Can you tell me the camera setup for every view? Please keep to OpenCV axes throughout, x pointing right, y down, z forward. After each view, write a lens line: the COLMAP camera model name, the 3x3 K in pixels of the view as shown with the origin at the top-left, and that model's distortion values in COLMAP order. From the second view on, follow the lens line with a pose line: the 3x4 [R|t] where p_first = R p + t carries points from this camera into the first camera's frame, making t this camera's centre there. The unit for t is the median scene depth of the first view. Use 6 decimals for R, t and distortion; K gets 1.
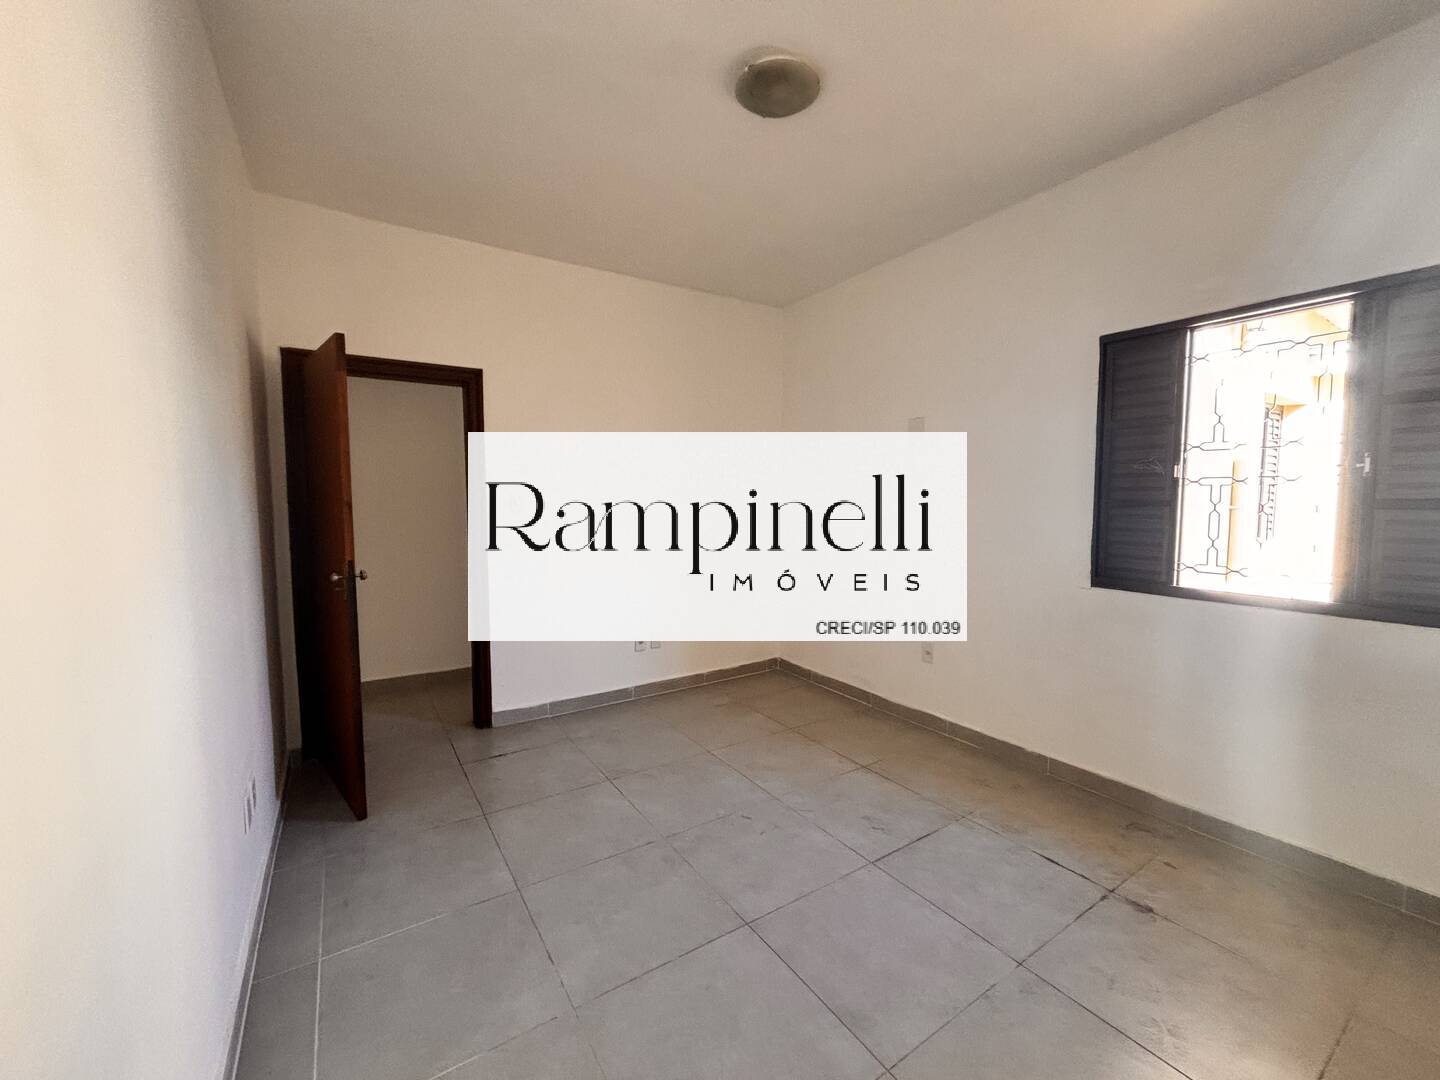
lens RADIAL K [[585.7, 0, 718.5], [0, 585.7, 535.8], [0, 0, 1]] dist [0.001257, 0.000839]
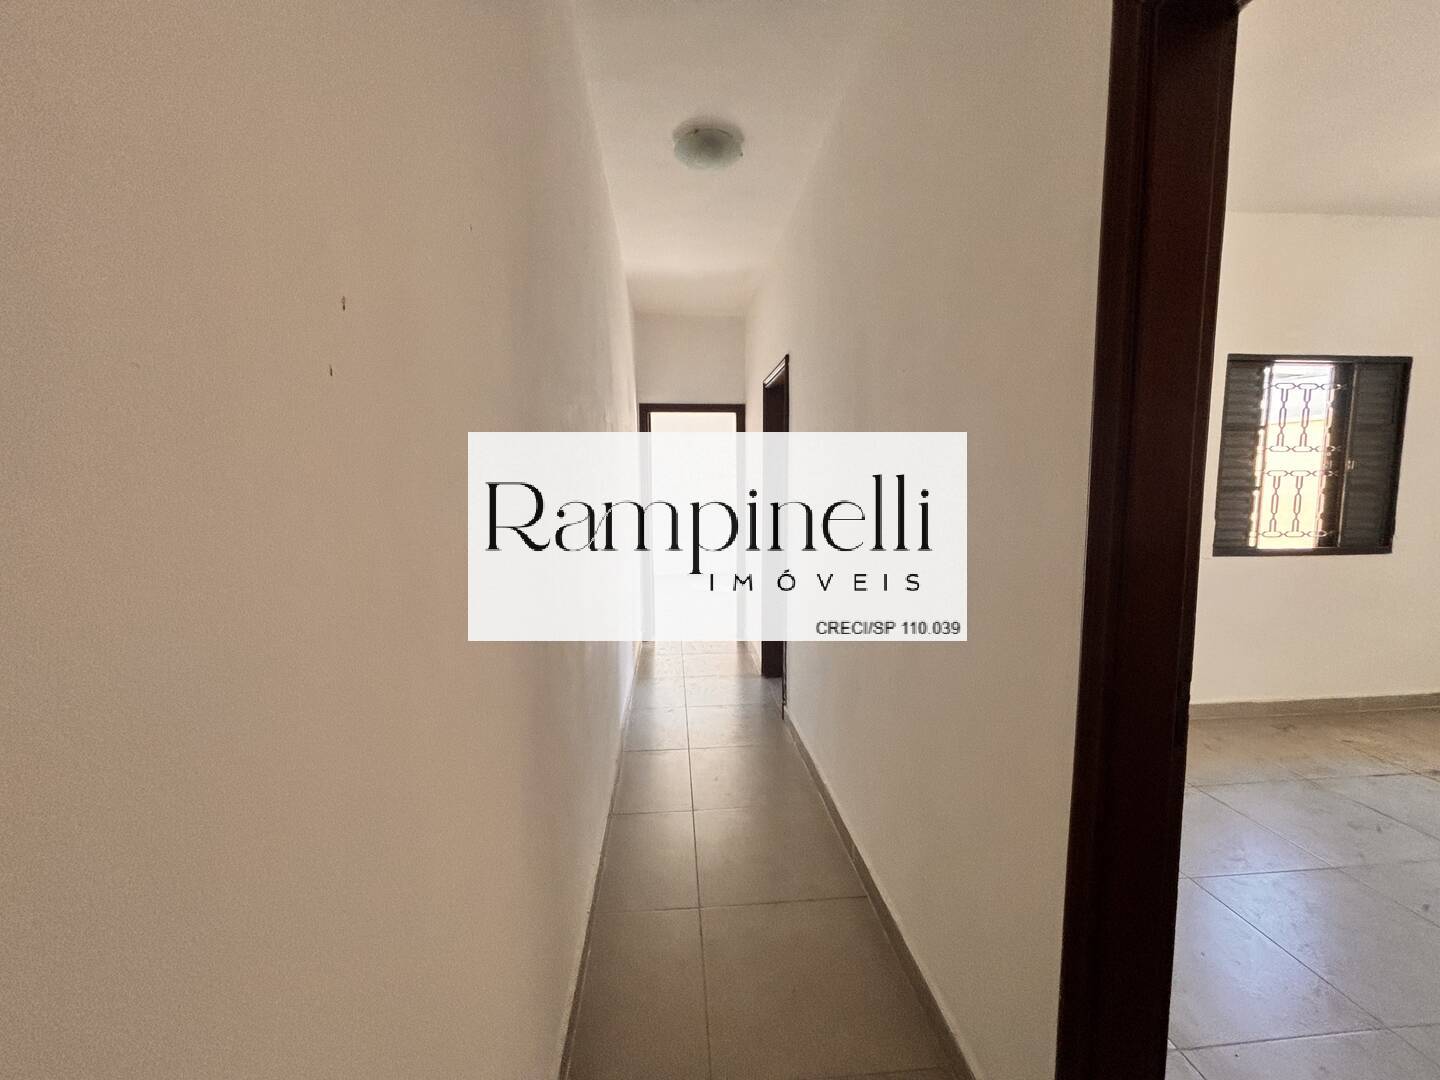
lens RADIAL K [[585.7, 0, 718.5], [0, 585.7, 535.8], [0, 0, 1]] dist [0.001257, 0.000839]
pose [[0.475637, -0.082806, 0.875735, -1.027287], [0.064742, 0.996155, 0.059029, -0.106650], [-0.877256, 0.028621, 0.479169, 1.439515]]
